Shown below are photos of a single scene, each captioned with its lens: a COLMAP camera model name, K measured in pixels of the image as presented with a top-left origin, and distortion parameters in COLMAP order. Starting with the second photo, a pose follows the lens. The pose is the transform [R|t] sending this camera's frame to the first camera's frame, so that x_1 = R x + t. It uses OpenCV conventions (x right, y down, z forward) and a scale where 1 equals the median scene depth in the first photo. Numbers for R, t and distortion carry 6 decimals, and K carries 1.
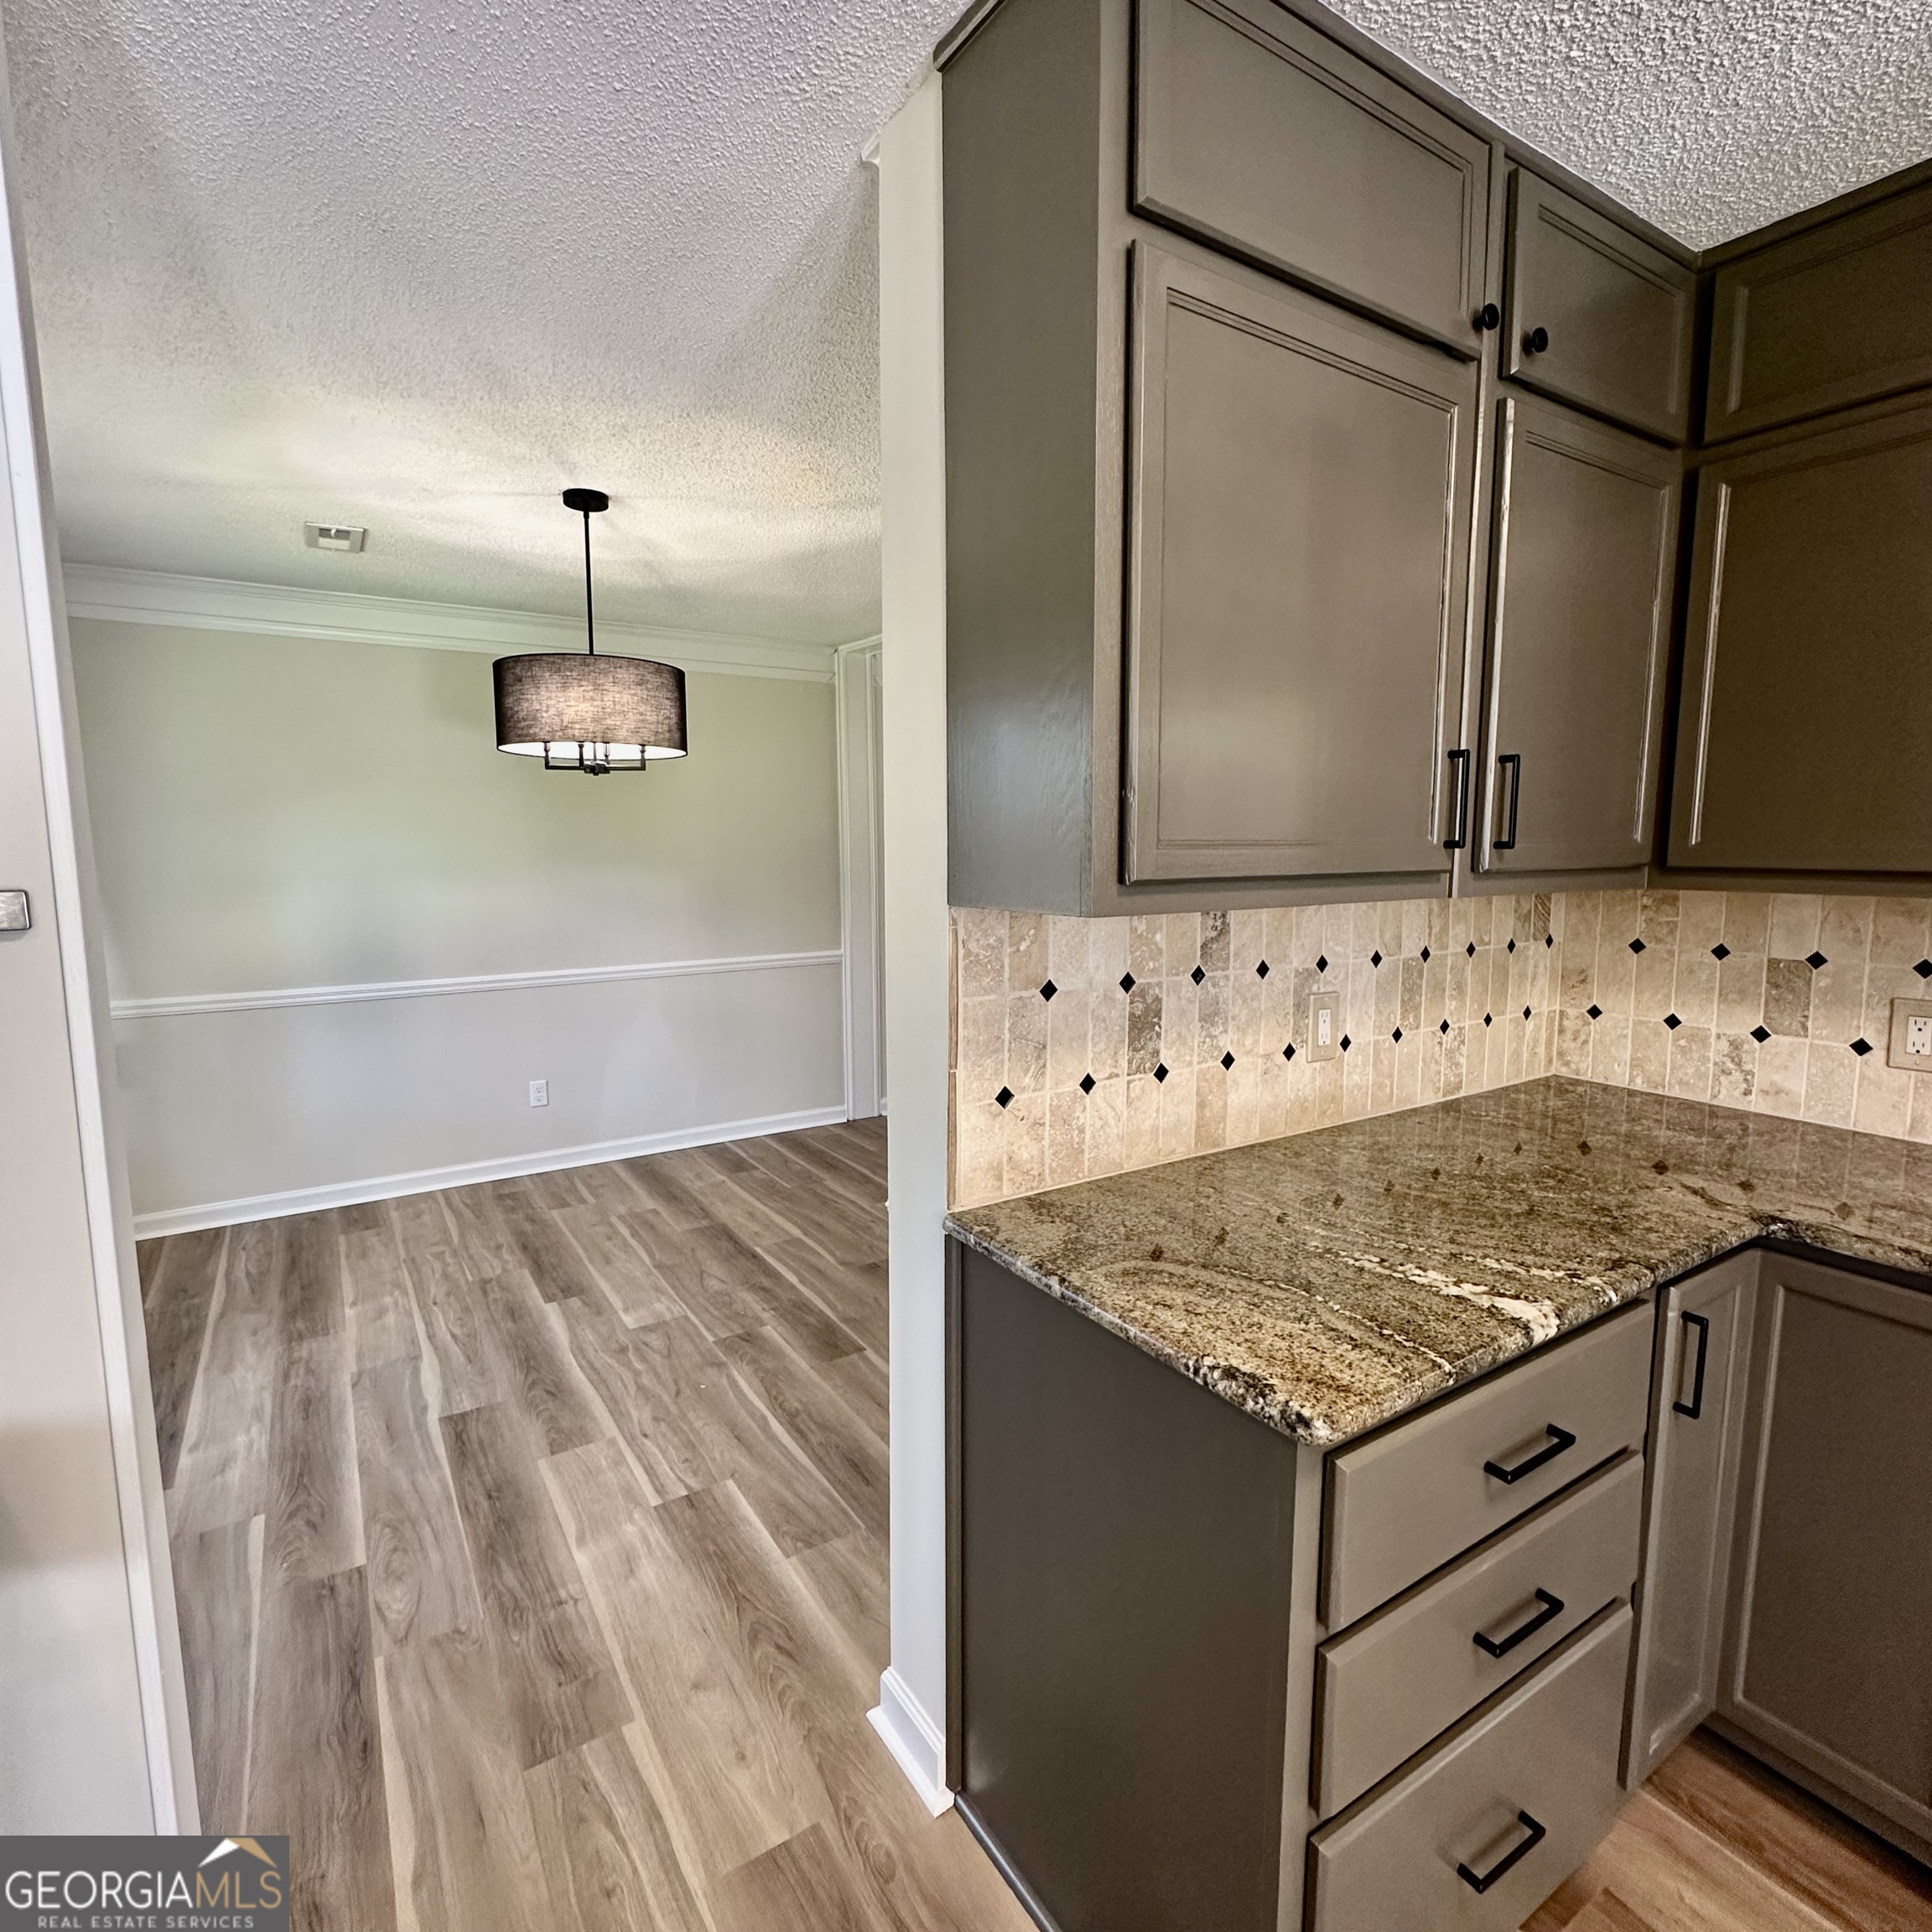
lens RADIAL K [[1032.9, 0, 964.7], [0, 1032.9, 965.7], [0, 0, 1]] dist [-0.000013, 0.000100]
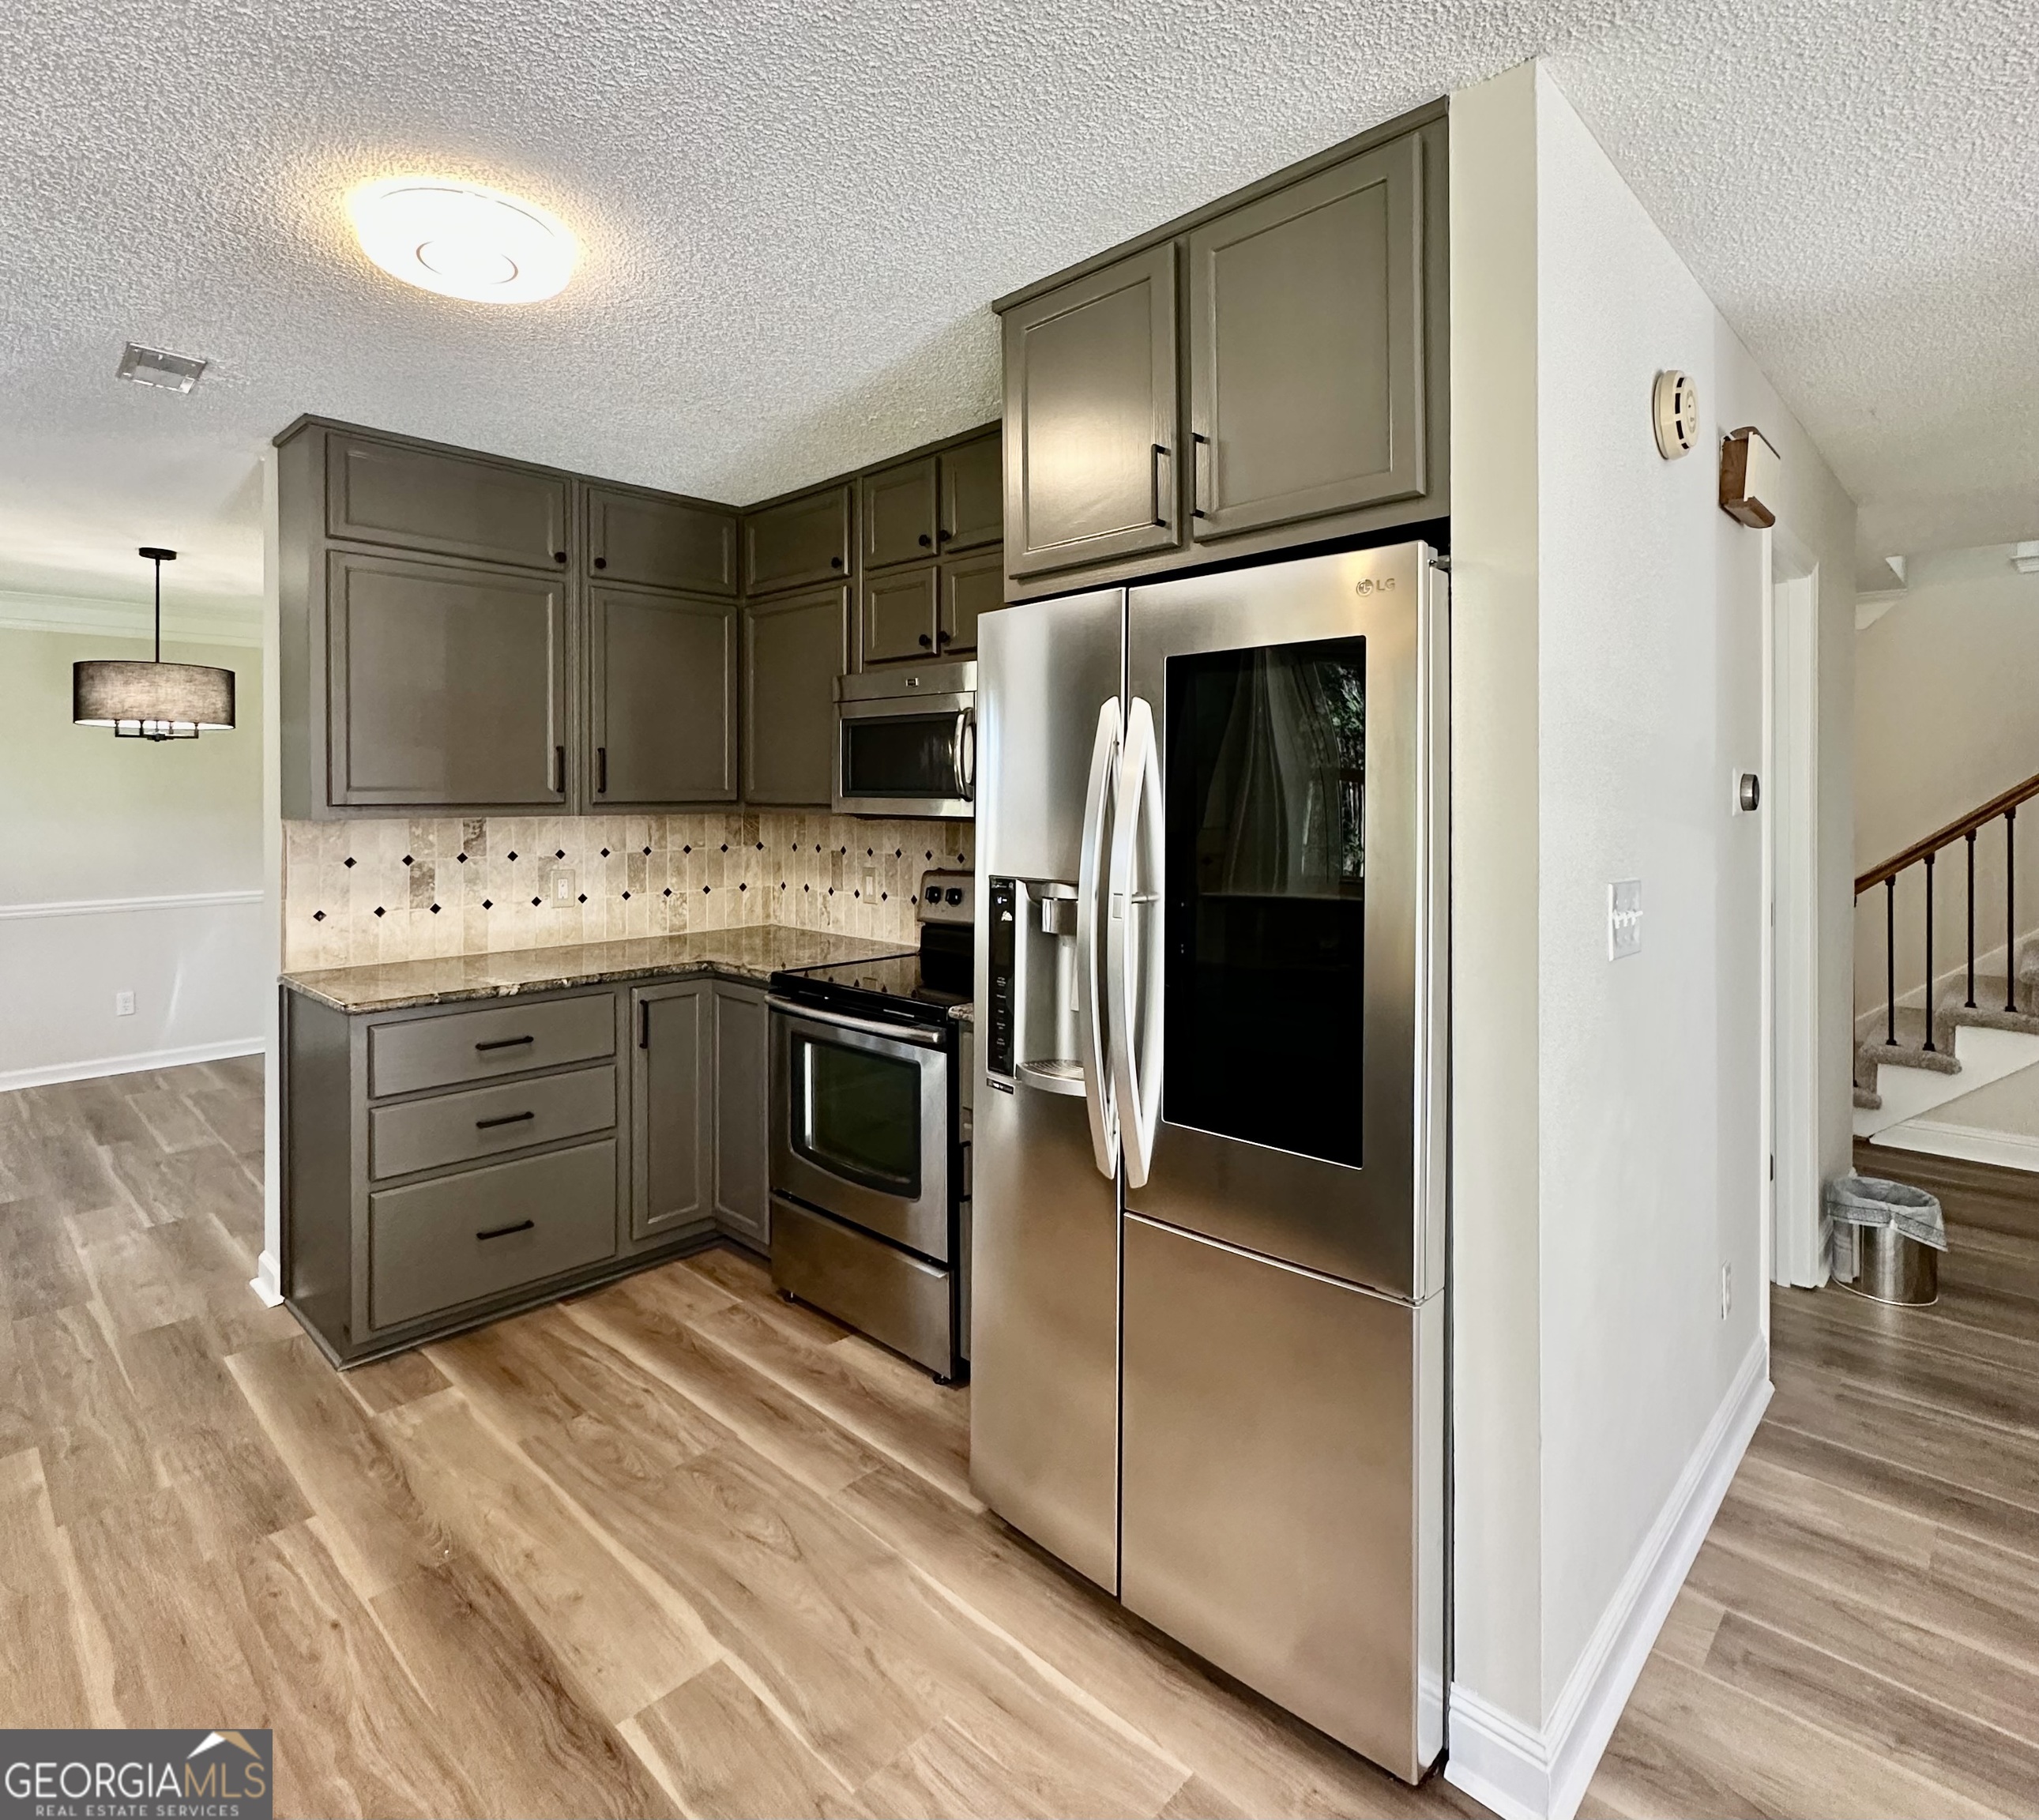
lens RADIAL K [[1087.8, 0, 1004.5], [0, 1087.8, 800.1], [0, 0, 1]] dist [0.006126, -0.001734]
pose [[0.974181, -0.000079, 0.225767, 0.637787], [0.025061, 0.993858, -0.107791, 0.123954], [-0.224372, 0.110665, 0.968200, -1.016765]]
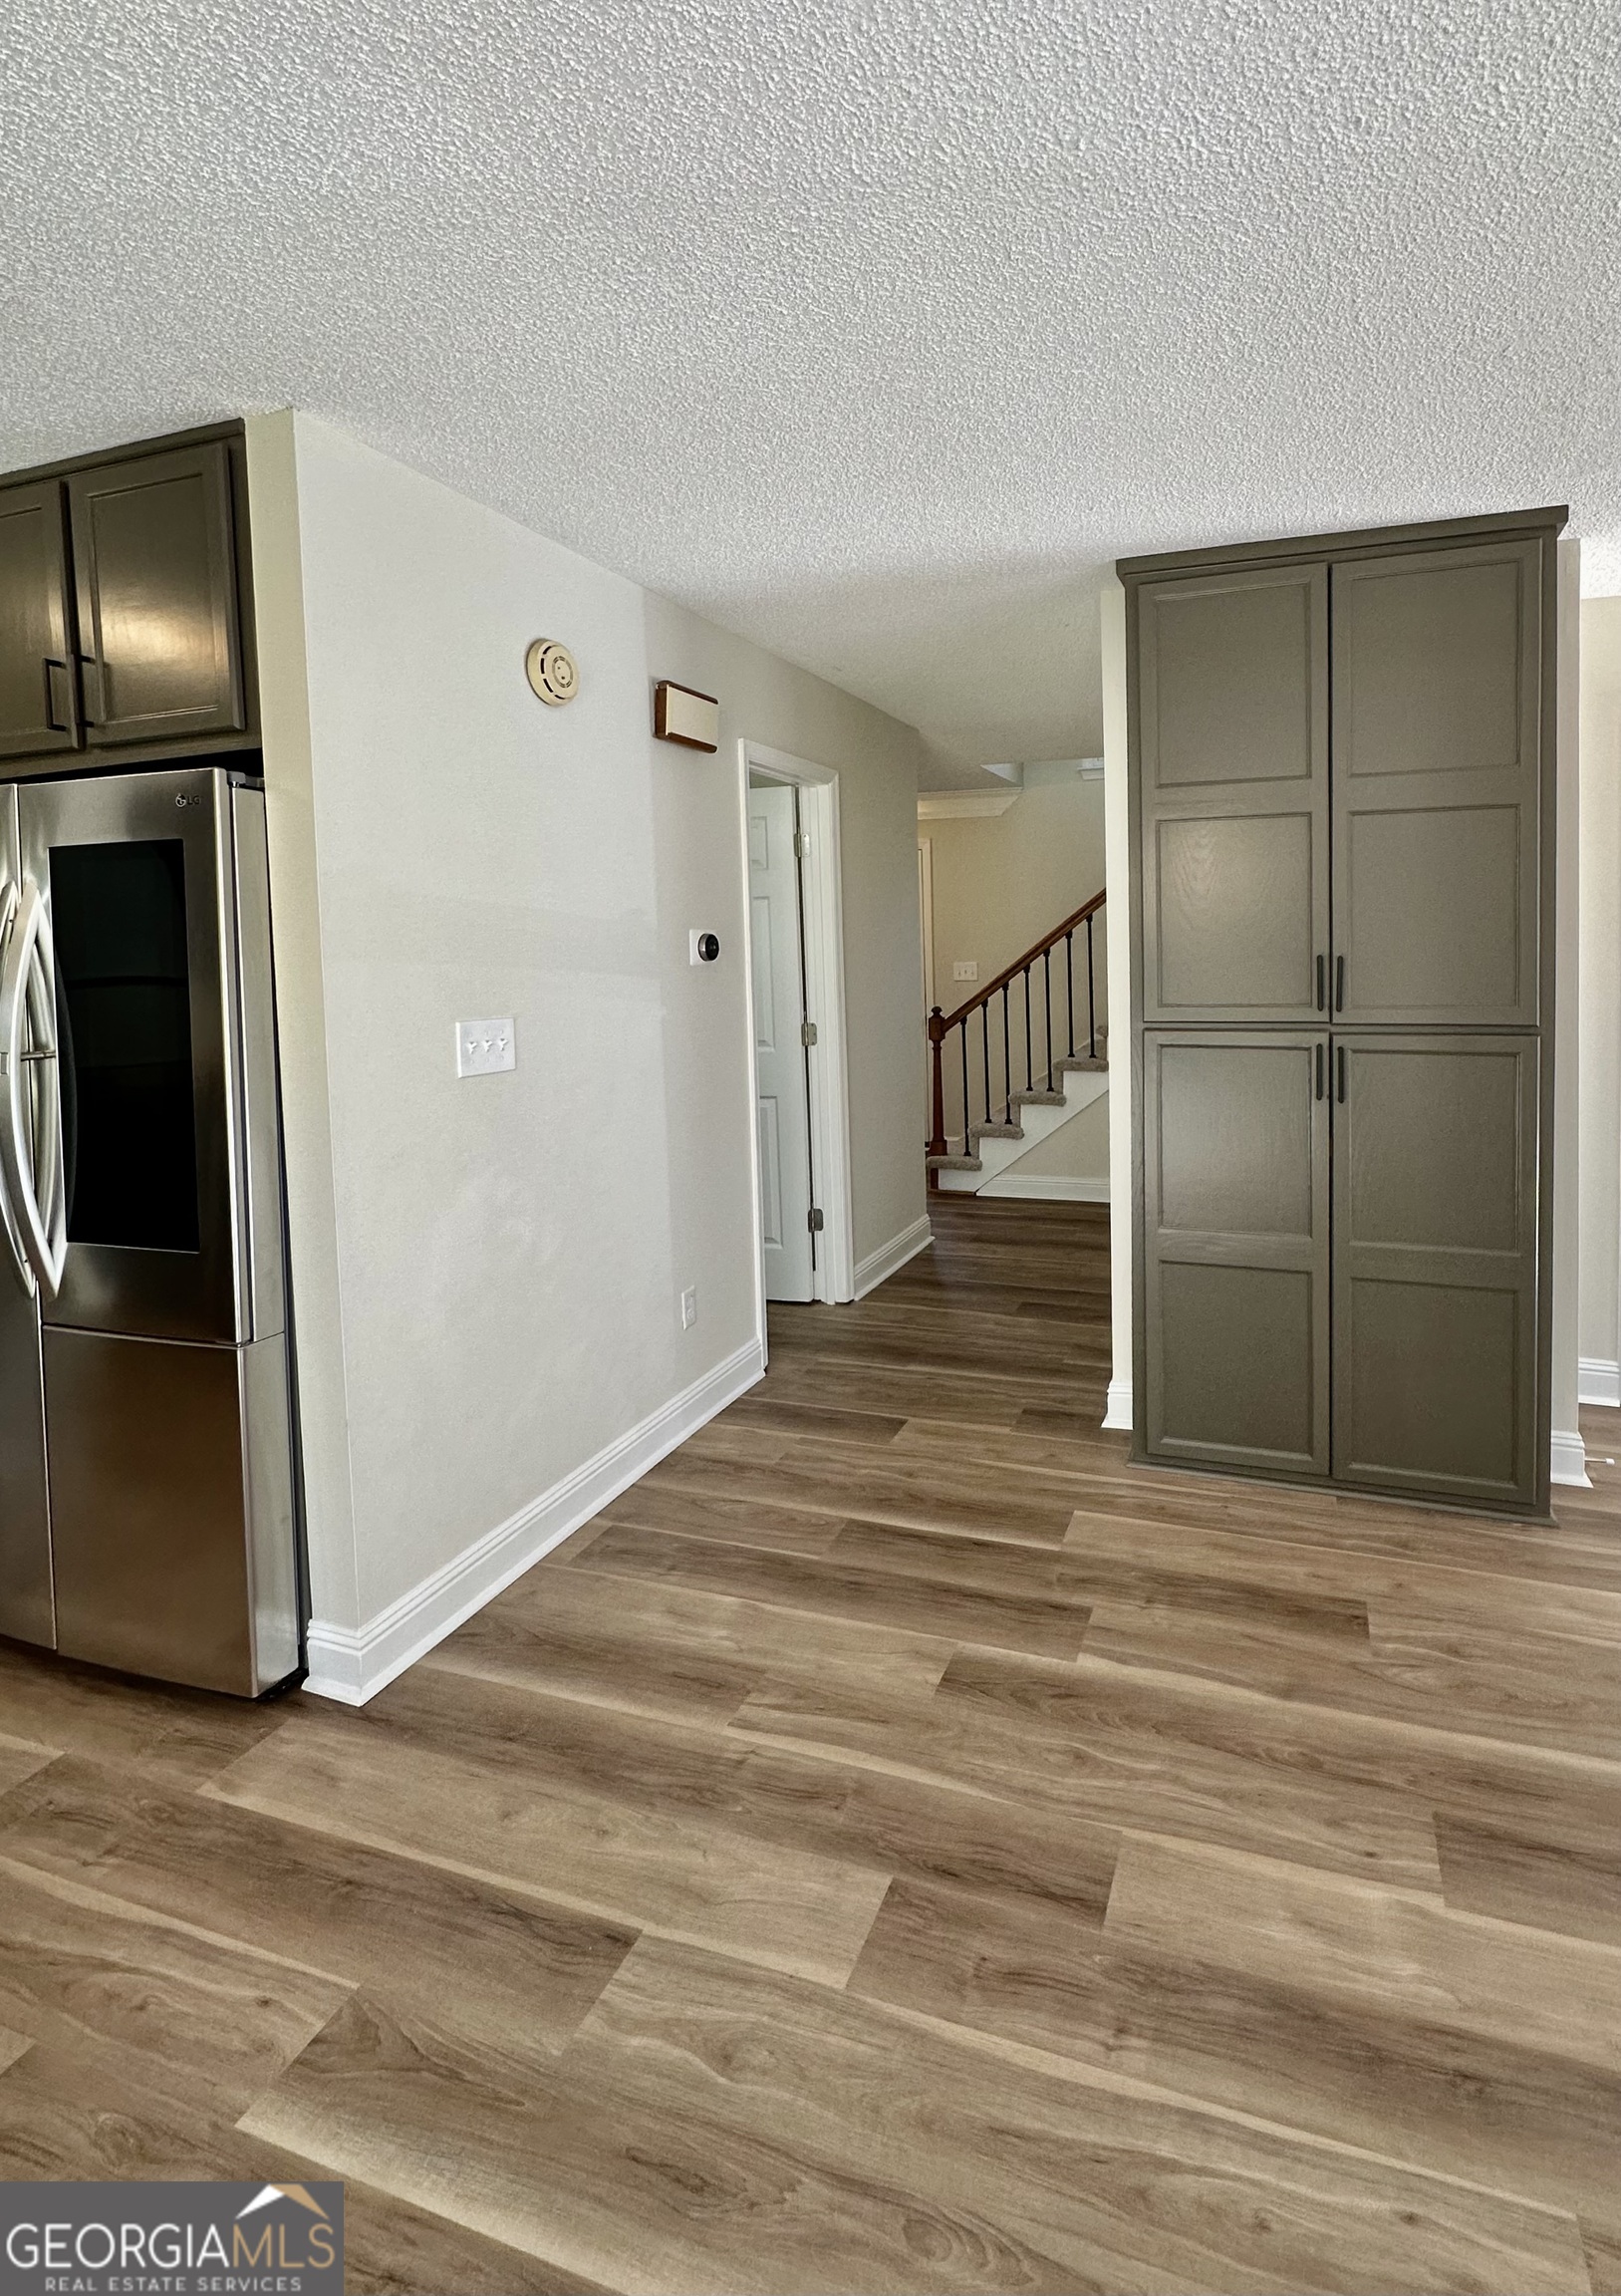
lens RADIAL K [[1056.2, 0, 970.2], [0, 1056.2, 989.7], [0, 0, 1]] dist [-0.002485, -0.000129]
pose [[0.768389, -0.046409, 0.638298, 1.113384], [0.093990, 0.994736, -0.040822, 0.186370], [-0.633043, 0.091361, 0.768706, -1.668543]]
